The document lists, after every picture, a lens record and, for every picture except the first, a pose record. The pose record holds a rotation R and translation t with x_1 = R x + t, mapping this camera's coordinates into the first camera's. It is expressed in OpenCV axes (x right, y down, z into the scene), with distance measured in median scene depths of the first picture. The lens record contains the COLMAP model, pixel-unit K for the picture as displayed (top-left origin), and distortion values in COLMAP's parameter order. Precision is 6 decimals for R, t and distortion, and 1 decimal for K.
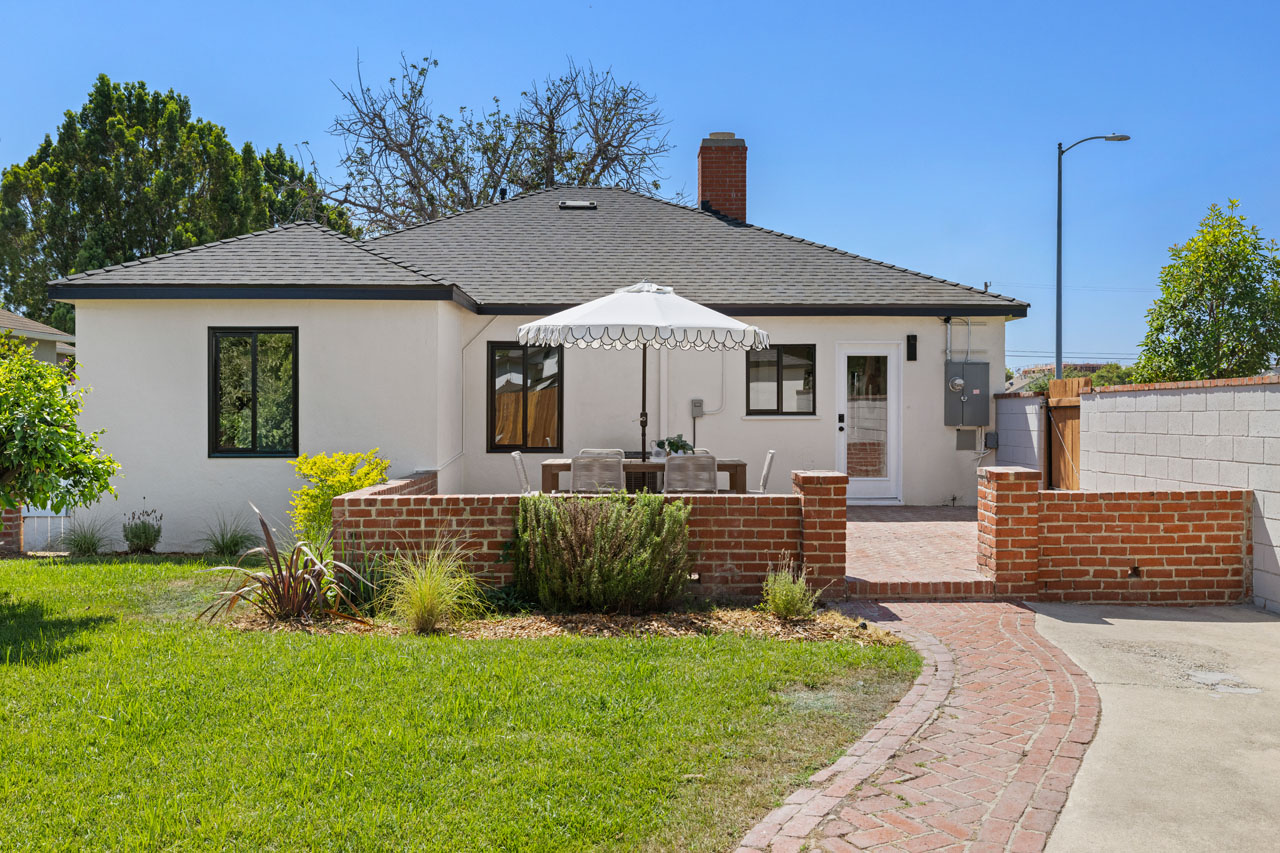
lens RADIAL K [[1046.8, 0, 640.0], [0, 1046.8, 426.5], [0, 0, 1]] dist [0.040574, -0.101561]
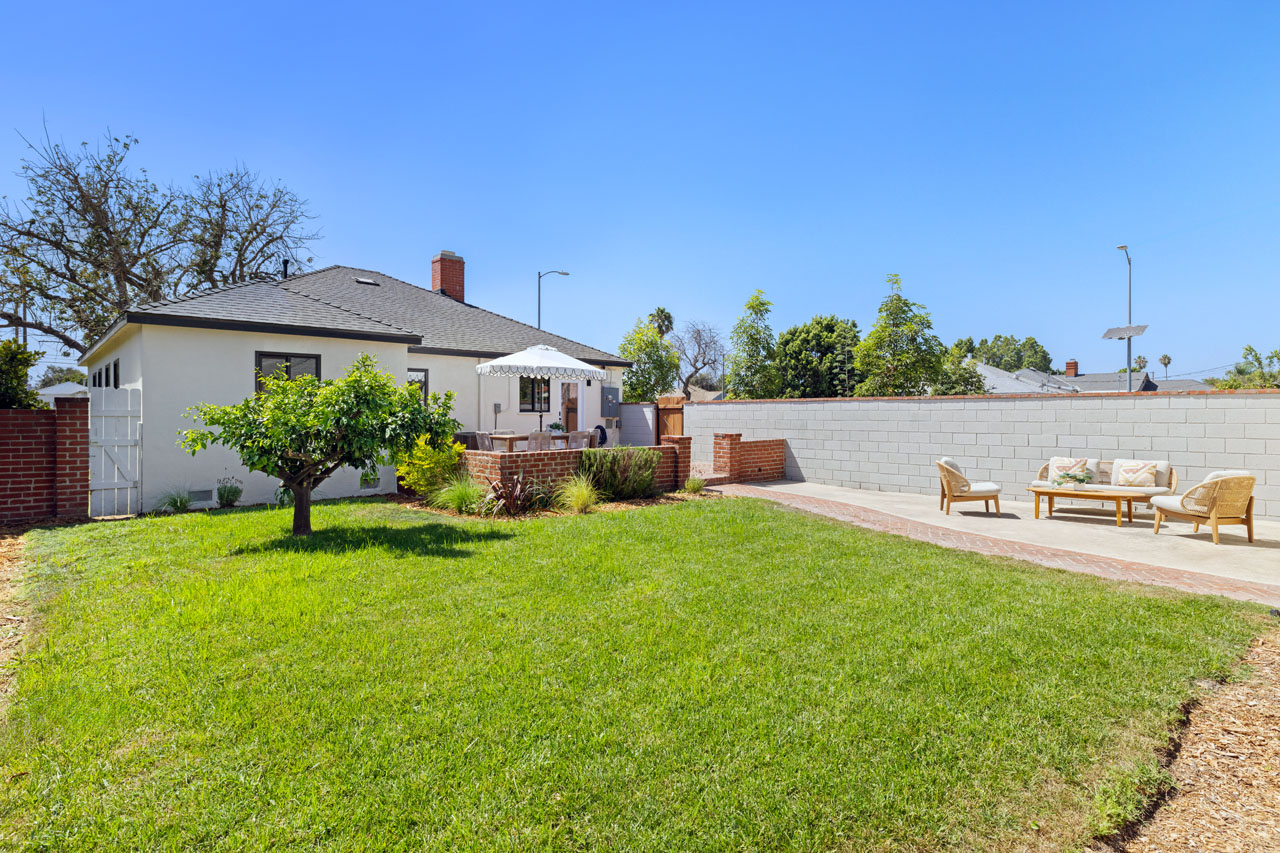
lens RADIAL K [[636.5, 0, 640.0], [0, 636.5, 426.5], [0, 0, 1]] dist [0.013315, -0.000247]
pose [[0.759867, -0.012910, 0.649950, -0.637715], [0.006254, 0.999902, 0.012549, 0.003162], [-0.650048, -0.005470, 0.759873, -0.033719]]
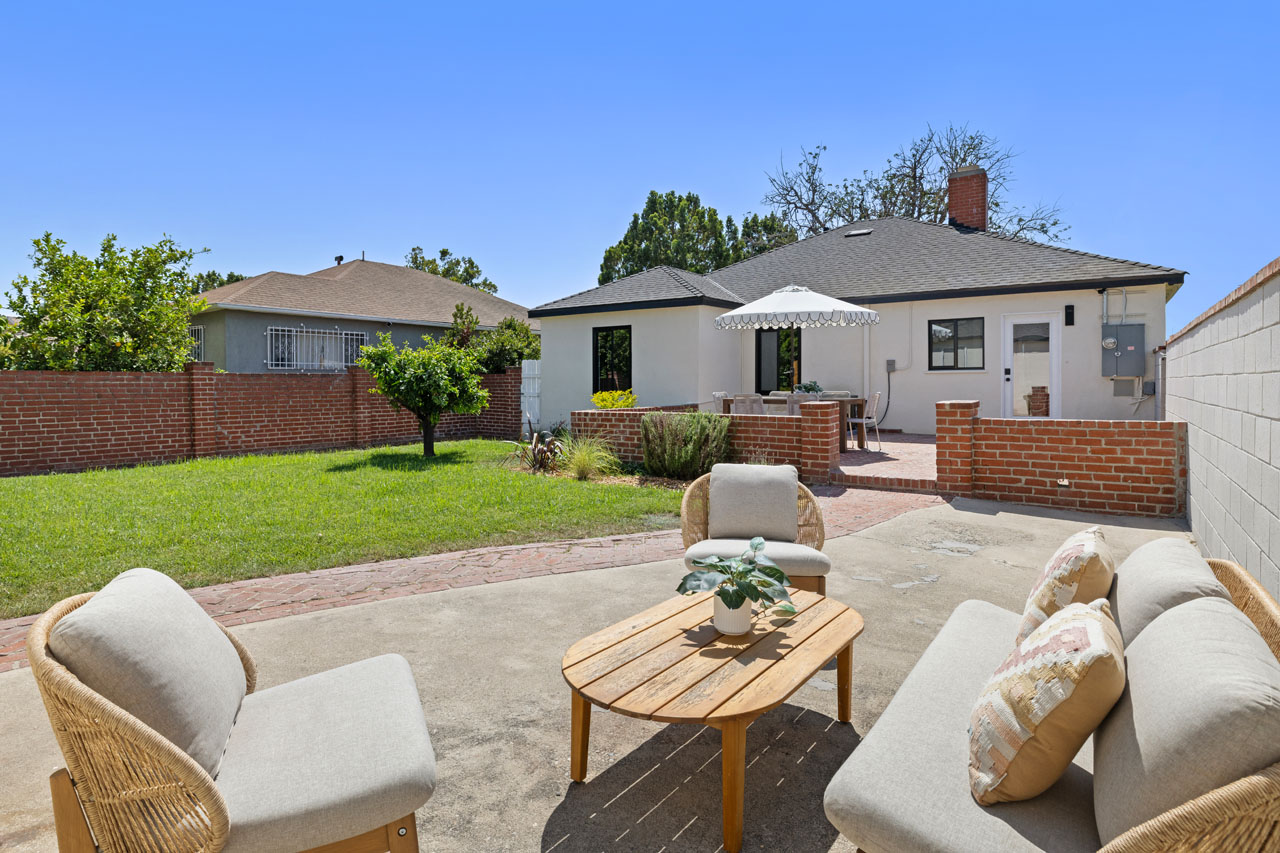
lens RADIAL K [[685.9, 0, 613.6], [0, 685.9, 394.2], [0, 0, 1]] dist [0.000428, -0.000191]
pose [[0.806988, 0.005860, -0.590539, 0.400032], [-0.000988, 0.999963, 0.008573, 0.018206], [0.590567, -0.006335, 0.806963, 0.003663]]
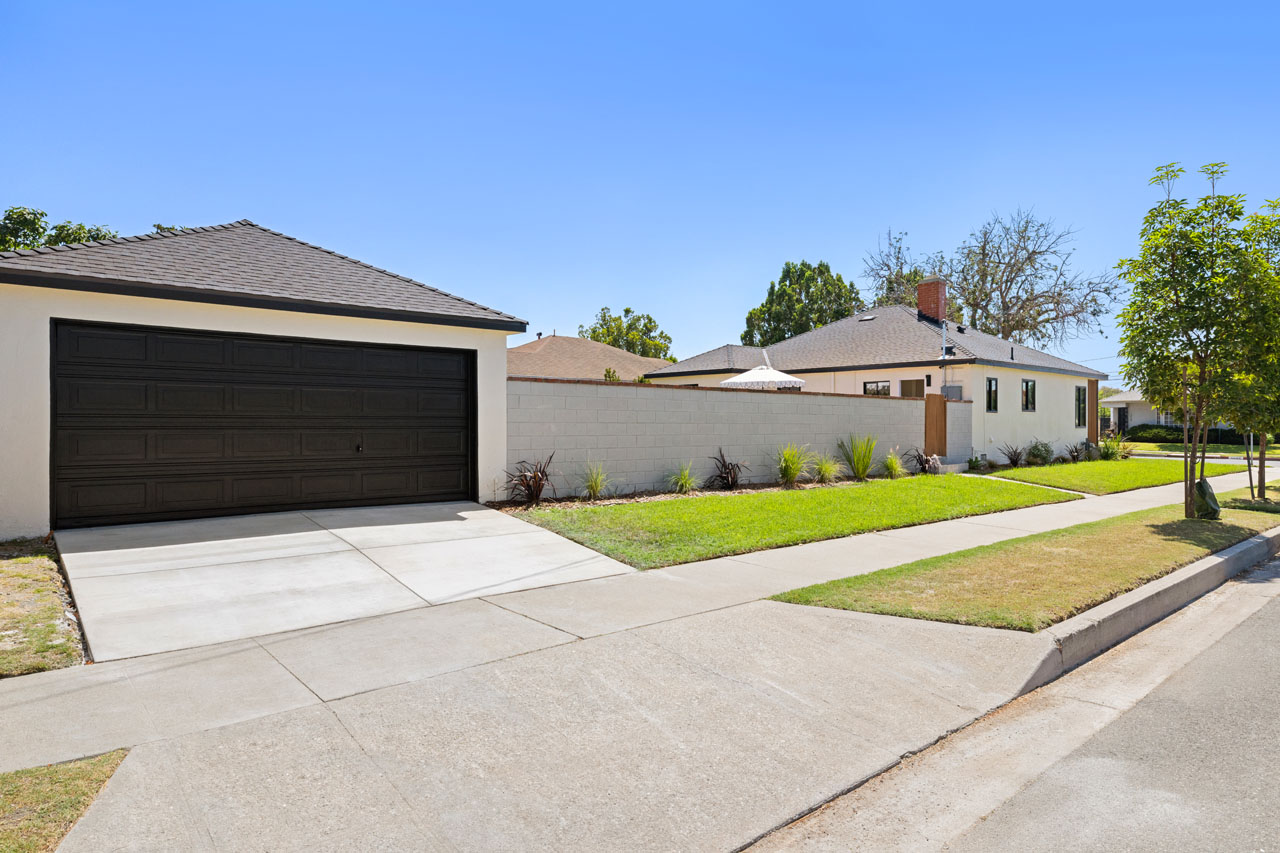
lens RADIAL K [[729.4, 0, 663.2], [0, 729.4, 423.3], [0, 0, 1]] dist [-0.000535, 0.000255]
pose [[0.655317, 0.002020, -0.755352, 1.377486], [-0.011189, 0.999913, -0.007032, 0.042082], [0.755271, 0.013060, 0.655282, -0.550530]]
